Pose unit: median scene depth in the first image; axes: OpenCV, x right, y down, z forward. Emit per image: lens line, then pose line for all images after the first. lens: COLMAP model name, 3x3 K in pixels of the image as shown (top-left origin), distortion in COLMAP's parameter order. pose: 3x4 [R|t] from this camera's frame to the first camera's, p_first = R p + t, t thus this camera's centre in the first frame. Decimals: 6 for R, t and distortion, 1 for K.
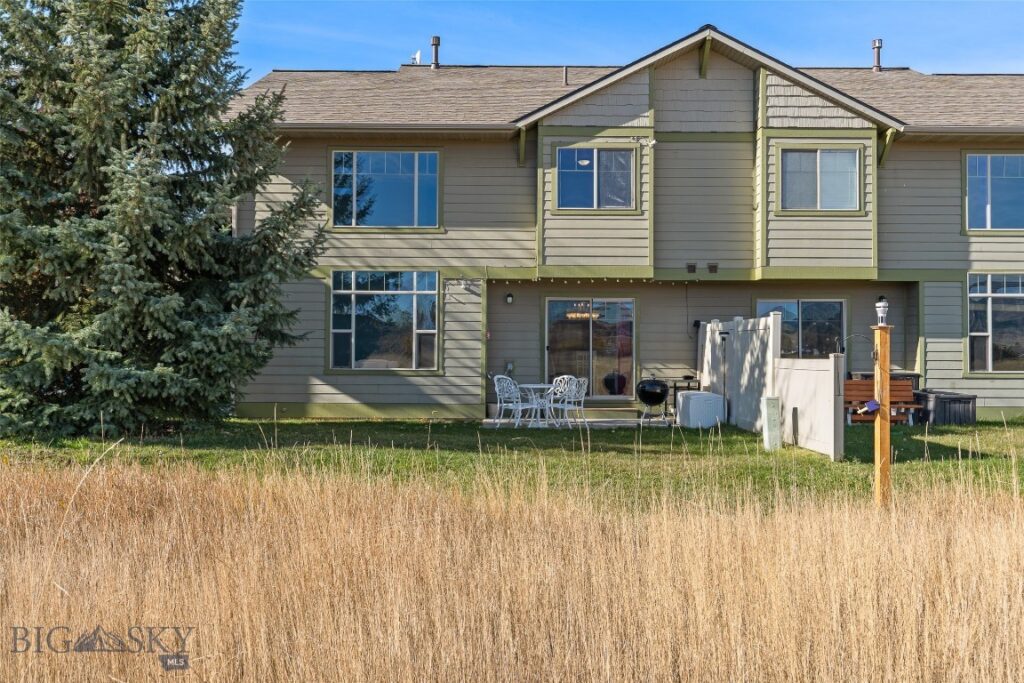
lens RADIAL K [[873.1, 0, 513.3], [0, 873.1, 341.6], [0, 0, 1]] dist [0.015430, 0.002088]
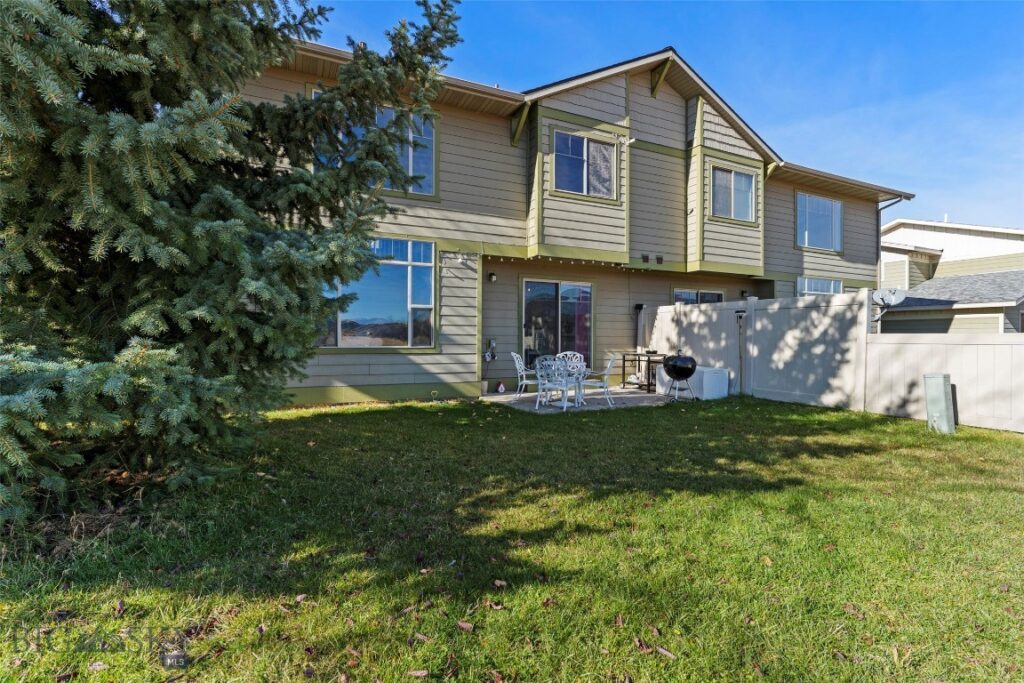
lens RADIAL K [[469.5, 0, 509.0], [0, 469.5, 345.8], [0, 0, 1]] dist [-0.008592, 0.001898]
pose [[0.911327, -0.005529, 0.411646, -0.226891], [-0.009345, 0.999374, 0.034113, 0.013390], [-0.411577, -0.034935, 0.910705, 0.509584]]
